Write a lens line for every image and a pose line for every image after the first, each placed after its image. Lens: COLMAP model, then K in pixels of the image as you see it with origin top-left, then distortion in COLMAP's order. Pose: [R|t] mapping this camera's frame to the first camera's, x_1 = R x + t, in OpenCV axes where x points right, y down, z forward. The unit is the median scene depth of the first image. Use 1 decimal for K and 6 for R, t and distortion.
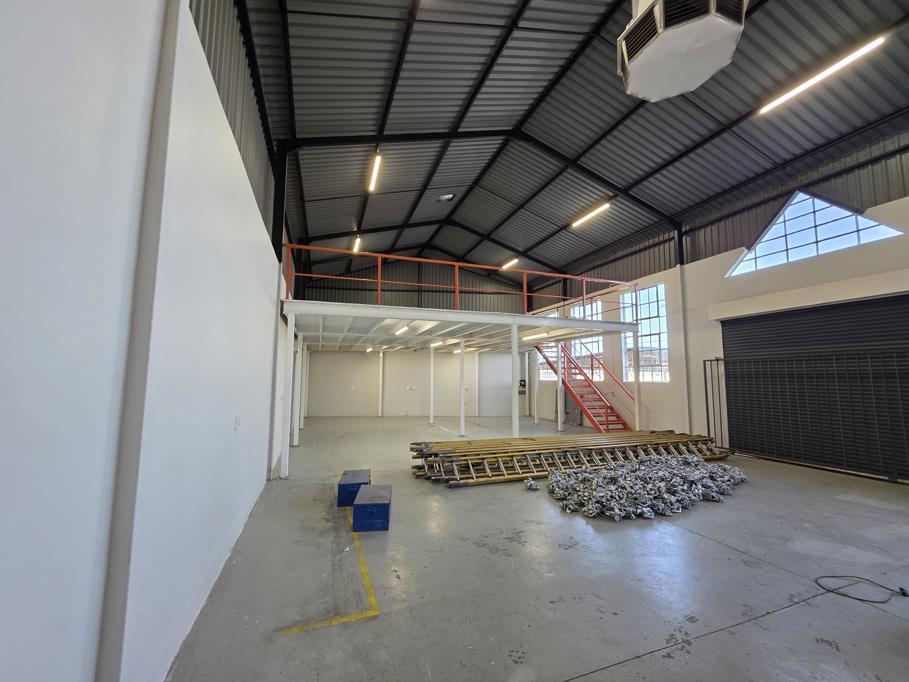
lens RADIAL K [[368.3, 0, 458.6], [0, 368.3, 341.0], [0, 0, 1]] dist [0.004021, 0.000811]
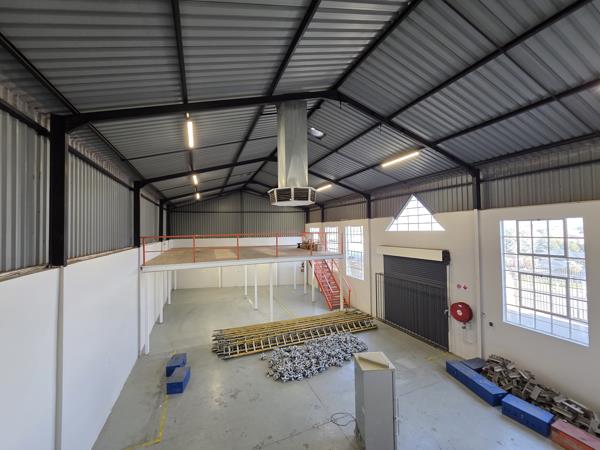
lens RADIAL K [[243.1, 0, 299.2], [0, 243.1, 225.4], [0, 0, 1]] dist [0.004021, 0.000811]
pose [[0.999371, -0.017492, 0.030848, 0.282946], [0.015133, 0.997061, 0.075098, -0.356431], [-0.032071, -0.074584, 0.996699, -0.271066]]
